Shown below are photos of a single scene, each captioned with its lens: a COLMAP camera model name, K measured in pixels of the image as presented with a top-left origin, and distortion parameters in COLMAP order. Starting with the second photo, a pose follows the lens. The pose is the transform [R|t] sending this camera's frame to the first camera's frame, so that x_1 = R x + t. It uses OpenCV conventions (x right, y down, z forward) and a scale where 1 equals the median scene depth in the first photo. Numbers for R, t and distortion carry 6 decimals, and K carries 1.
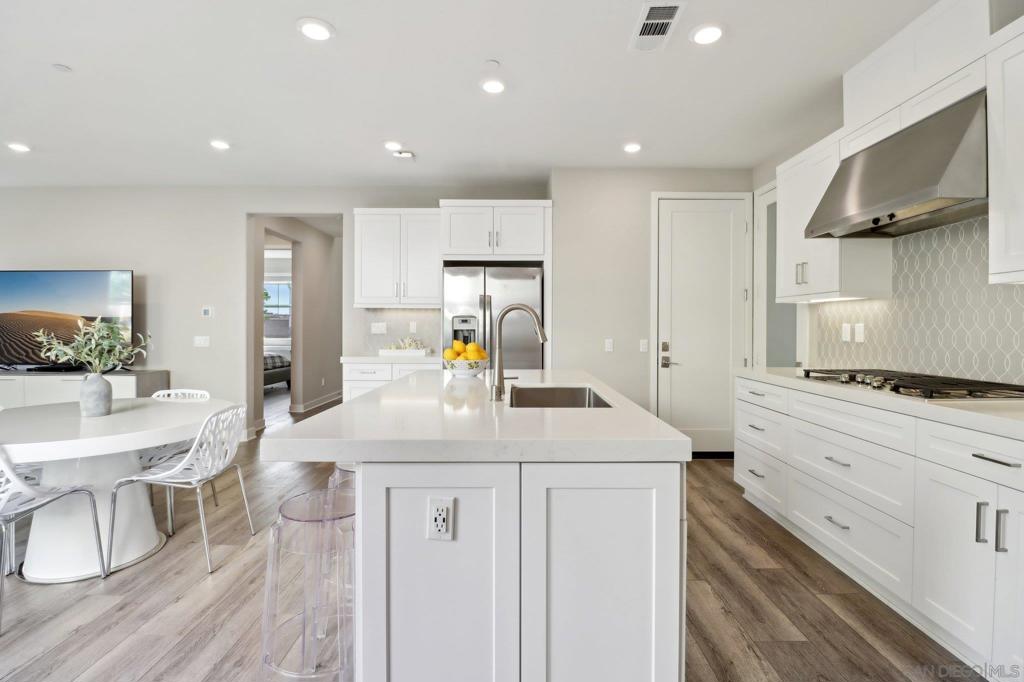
lens RADIAL K [[480.3, 0, 518.3], [0, 480.3, 327.4], [0, 0, 1]] dist [0.000583, -0.013546]
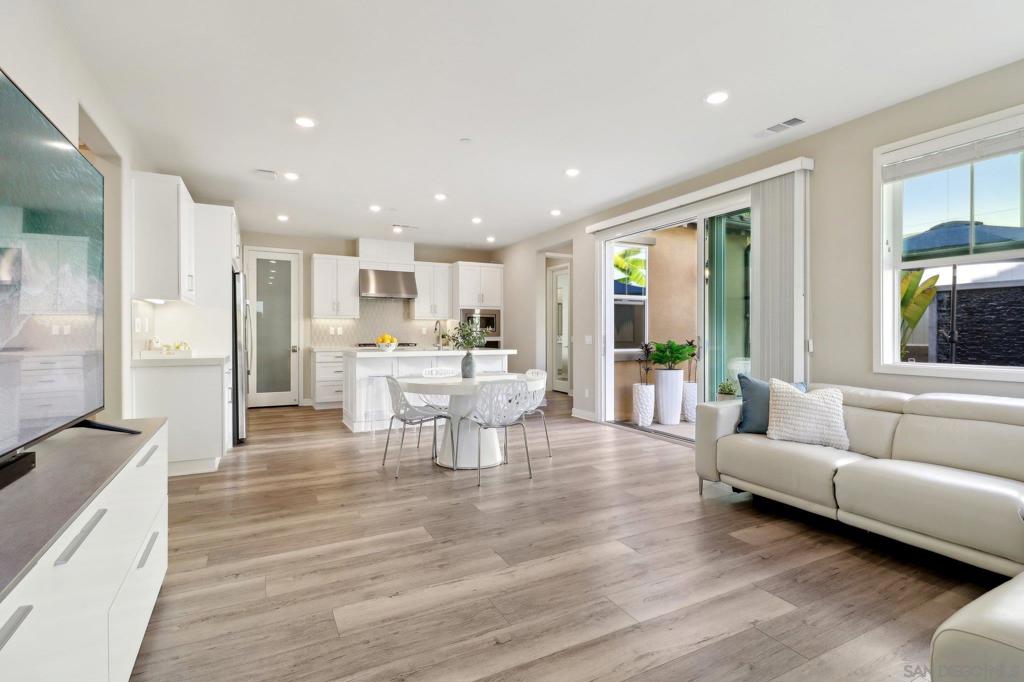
lens RADIAL K [[492.0, 0, 521.2], [0, 492.0, 336.6], [0, 0, 1]] dist [0.012690, -0.014357]
pose [[-0.468378, -0.006918, 0.883501, -2.154225], [-0.000611, 0.999972, 0.007506, 0.021981], [-0.883528, 0.002976, -0.468369, 1.414536]]
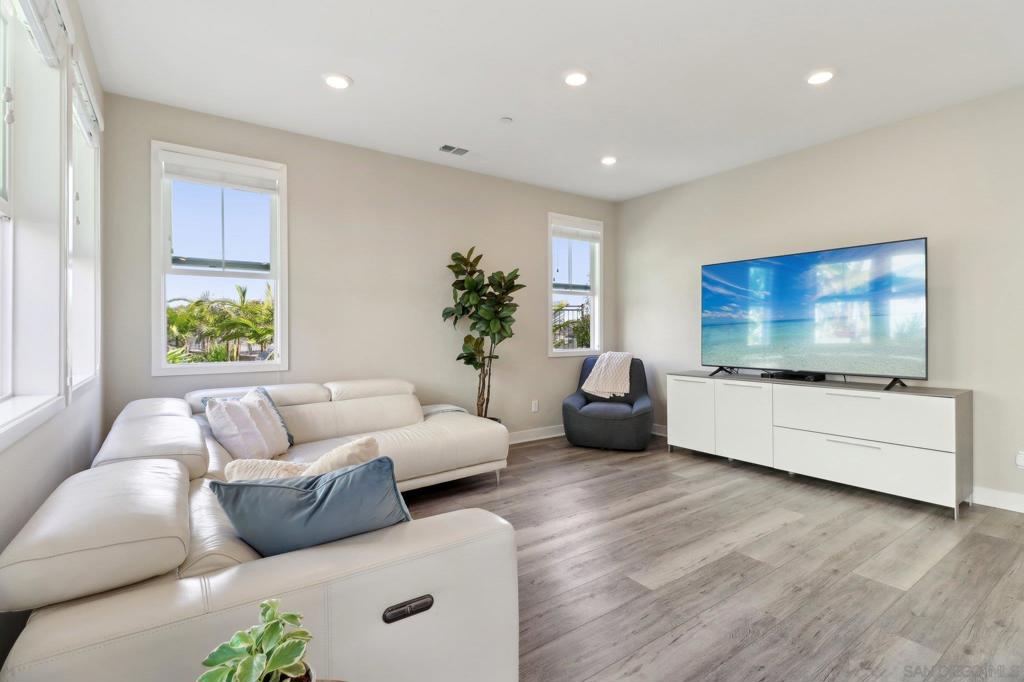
lens RADIAL K [[480.1, 0, 520.3], [0, 480.1, 329.4], [0, 0, 1]] dist [0.014713, -0.011579]
pose [[0.581213, -0.006497, -0.813726, -0.945887], [0.003983, 0.999979, -0.005140, 0.016904], [0.813742, -0.000254, 0.581226, 0.240702]]
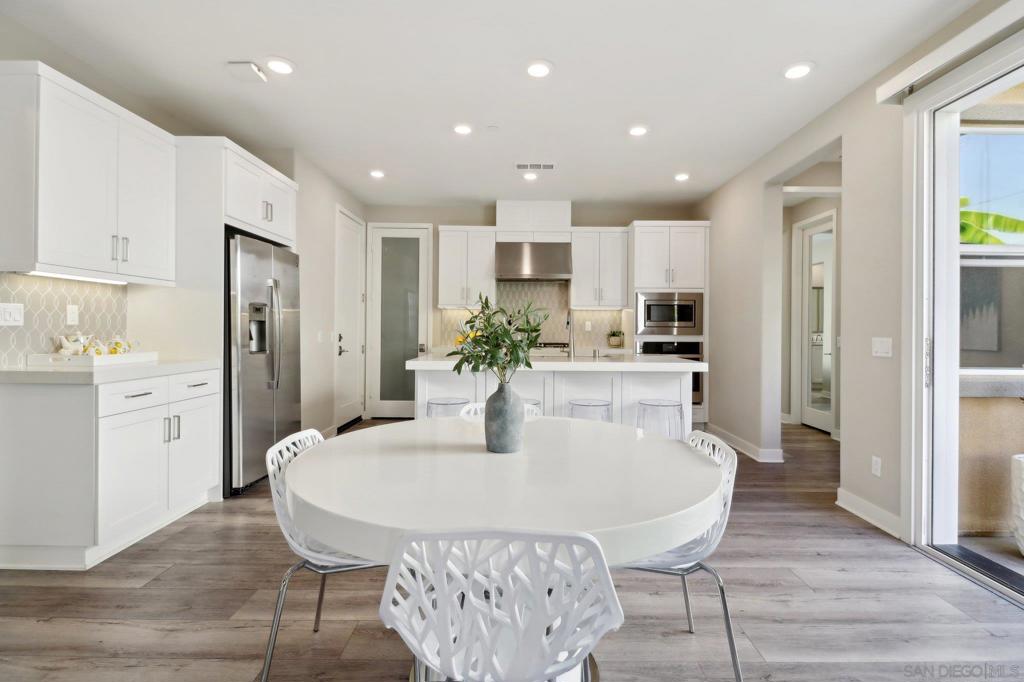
lens RADIAL K [[480.1, 0, 520.3], [0, 480.1, 329.4], [0, 0, 1]] dist [0.014713, -0.011579]
pose [[-0.002946, -0.003932, 0.999988, -1.308313], [-0.006623, 0.999970, 0.003913, 0.018427], [-0.999974, -0.006611, -0.002972, 0.841121]]
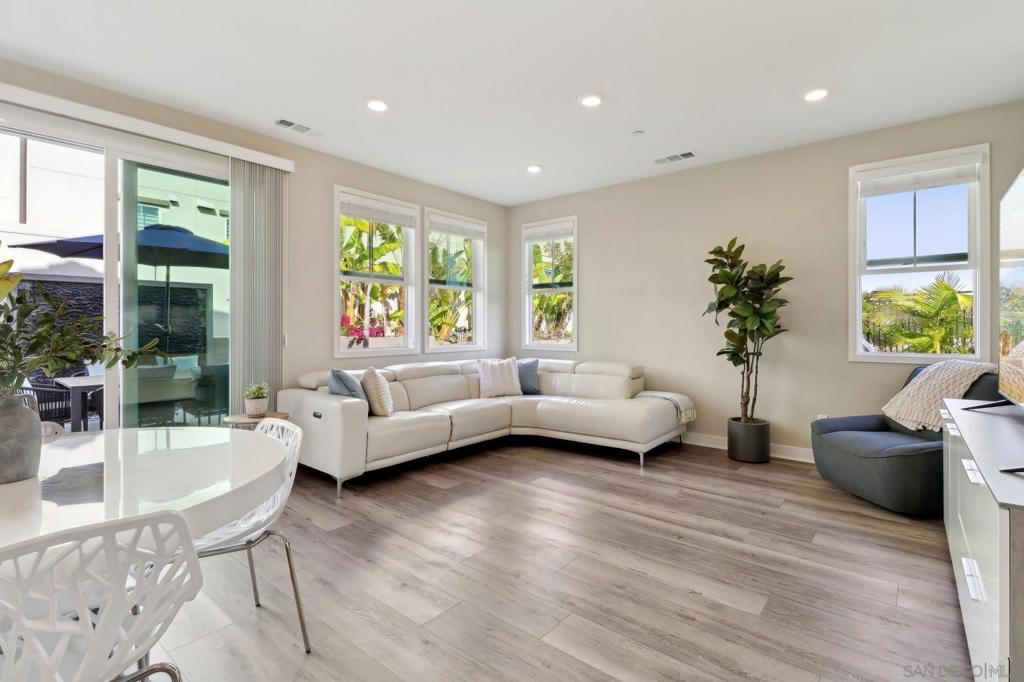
lens RADIAL K [[480.8, 0, 516.4], [0, 480.8, 328.1], [0, 0, 1]] dist [0.018576, -0.014176]
pose [[-0.636879, 0.000227, -0.770964, -0.716512], [-0.002570, 0.999994, 0.002417, 0.018761], [0.770960, 0.003520, -0.636874, 1.487983]]
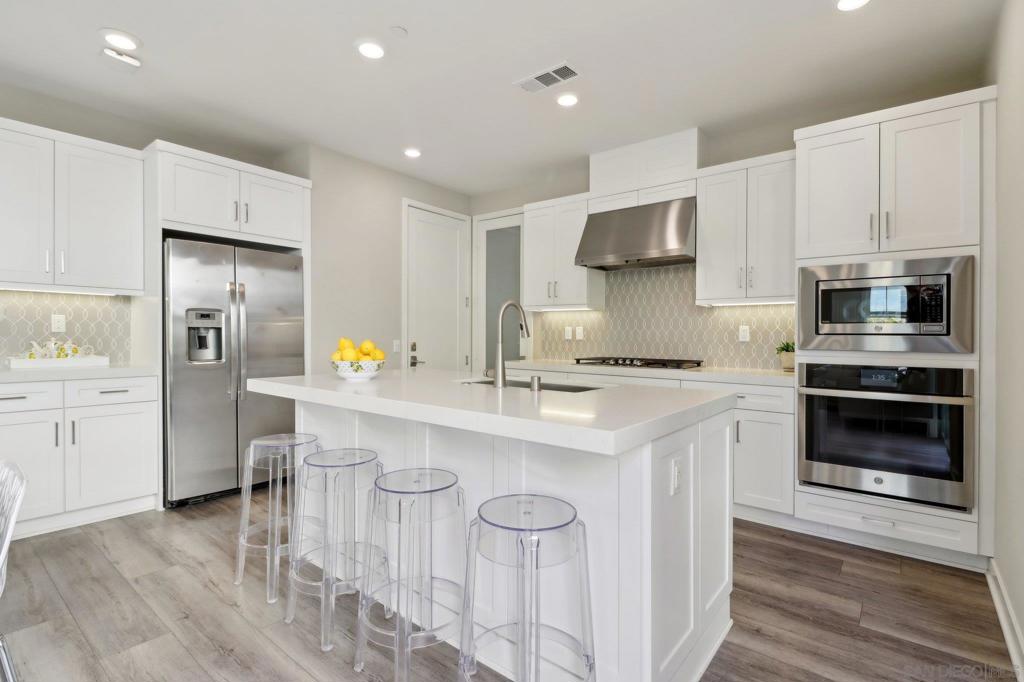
lens RADIAL K [[484.3, 0, 515.3], [0, 484.3, 334.0], [0, 0, 1]] dist [0.018286, -0.013324]
pose [[0.625876, 0.004901, 0.779908, -0.580639], [-0.006712, 0.999977, -0.000898, 0.017637], [-0.779894, -0.004673, 0.625894, 0.230766]]
